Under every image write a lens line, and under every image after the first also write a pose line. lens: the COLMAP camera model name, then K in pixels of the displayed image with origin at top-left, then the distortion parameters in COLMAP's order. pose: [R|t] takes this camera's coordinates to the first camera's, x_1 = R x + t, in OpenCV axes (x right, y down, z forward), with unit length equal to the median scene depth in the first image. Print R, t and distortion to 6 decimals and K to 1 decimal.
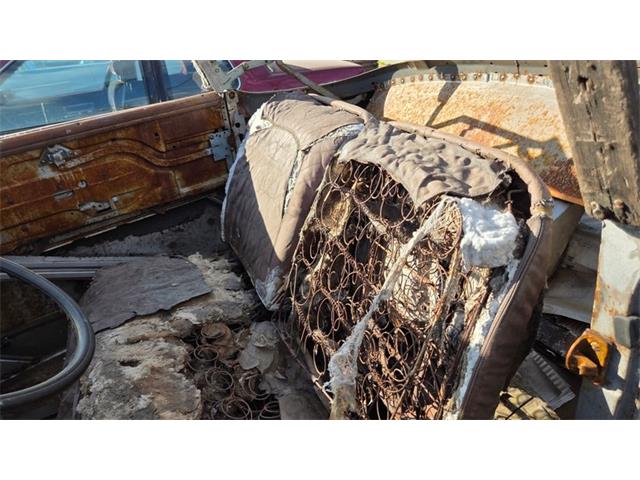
lens RADIAL K [[426.1, 0, 320.0], [0, 426.1, 240.0], [0, 0, 1]] dist [0.066248, -0.066267]
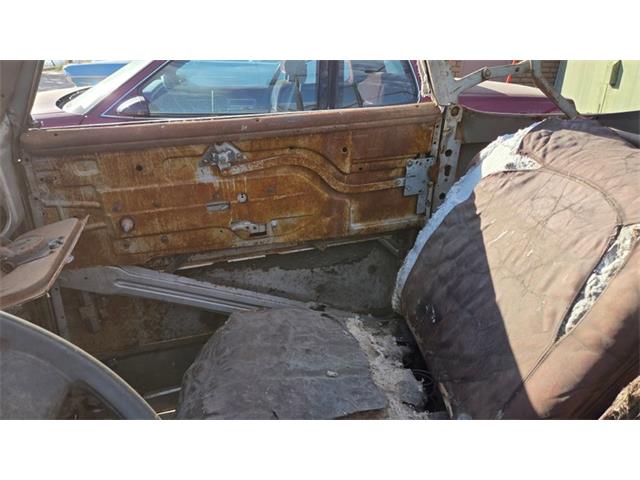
lens RADIAL K [[425.7, 0, 312.5], [0, 425.7, 251.7], [0, 0, 1]] dist [0.068413, -0.066650]
pose [[0.938254, 0.232146, -0.256492, -0.212860], [-0.236346, 0.971557, 0.014781, -0.075407], [0.252628, 0.046752, 0.966433, 0.299260]]
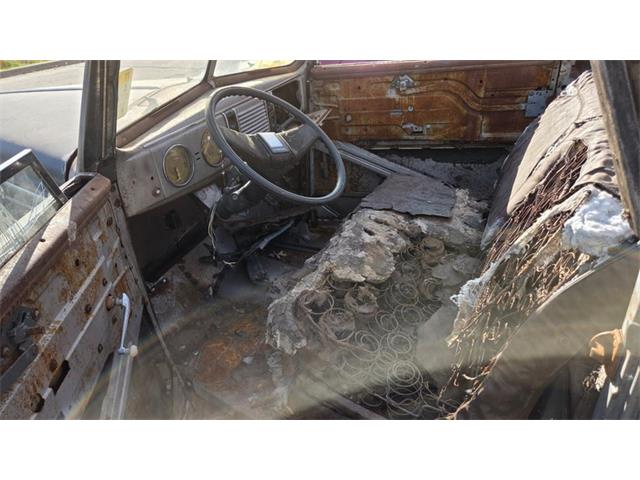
lens RADIAL K [[421.1, 0, 319.0], [0, 421.1, 238.2], [0, 0, 1]] dist [0.061939, -0.062367]
pose [[0.650477, 0.432028, -0.624685, 0.249675], [-0.350899, 0.900370, 0.257303, -0.006518], [0.673609, 0.051831, 0.737268, -0.128492]]
